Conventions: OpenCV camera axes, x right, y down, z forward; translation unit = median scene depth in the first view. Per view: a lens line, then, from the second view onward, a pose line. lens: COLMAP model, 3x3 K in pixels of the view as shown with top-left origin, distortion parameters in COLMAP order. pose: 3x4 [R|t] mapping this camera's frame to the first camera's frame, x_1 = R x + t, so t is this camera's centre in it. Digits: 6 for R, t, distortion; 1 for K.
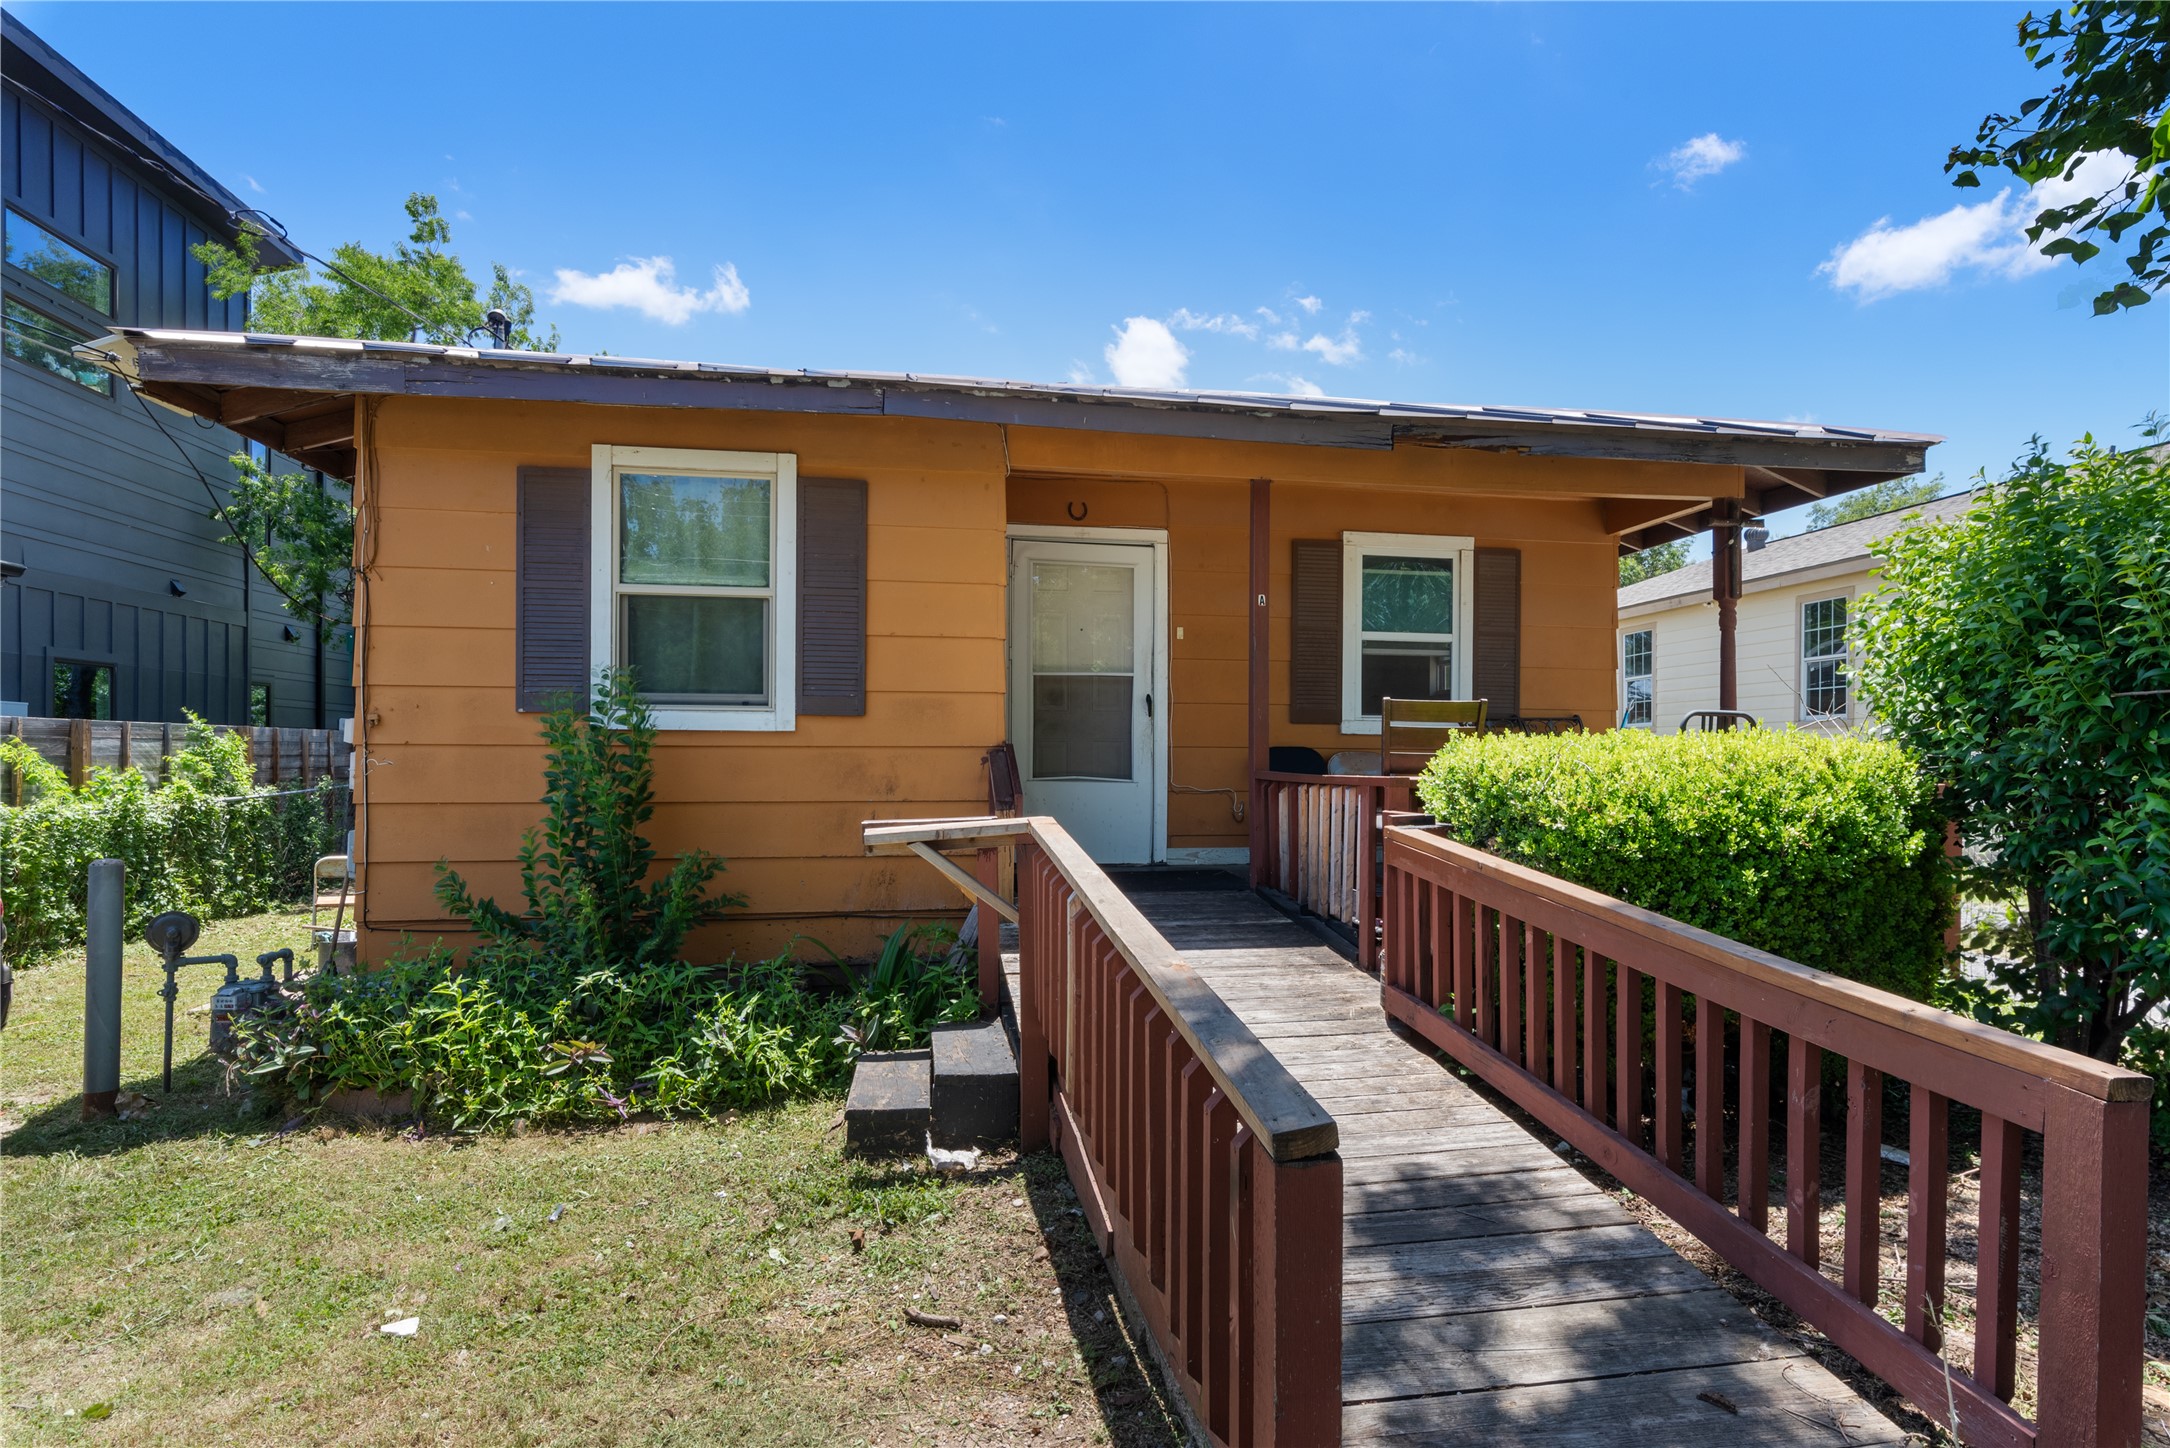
lens RADIAL K [[1175.2, 0, 1088.2], [0, 1175.2, 735.3], [0, 0, 1]] dist [0.004194, -0.000980]
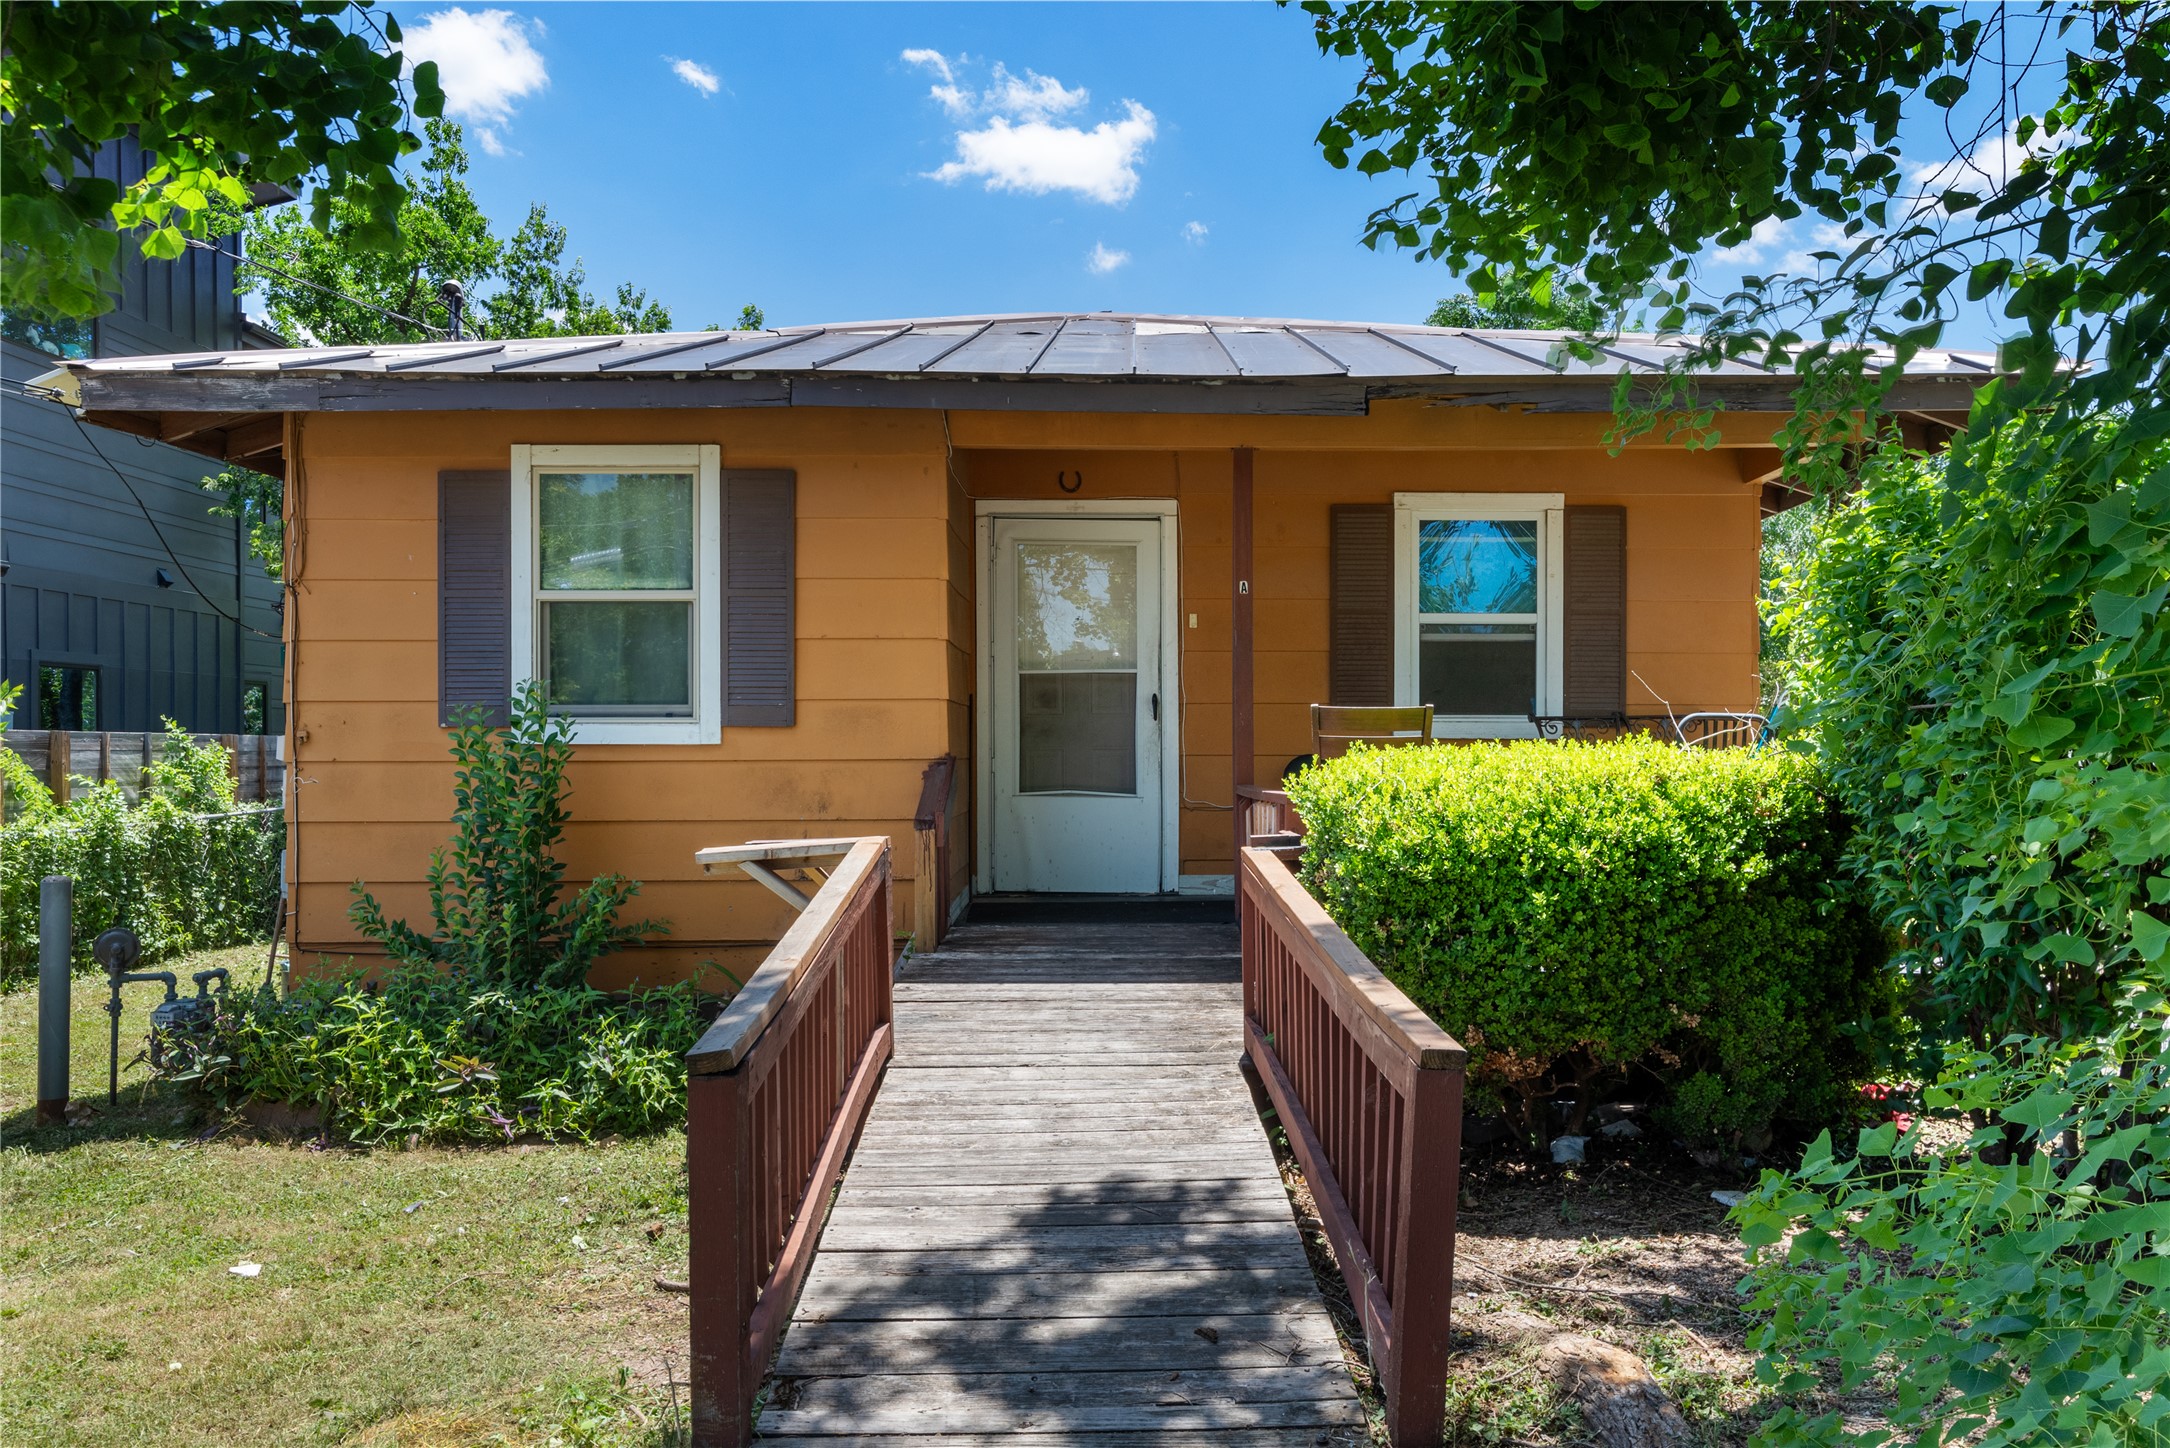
lens RADIAL K [[1653.8, 0, 1083.2], [0, 1653.8, 721.9], [0, 0, 1]] dist [0.002239, 0.002184]
pose [[0.985426, -0.010144, -0.169801, 0.264647], [0.009860, 0.999948, -0.002514, -0.015715], [0.169818, 0.000803, 0.985475, -0.244430]]
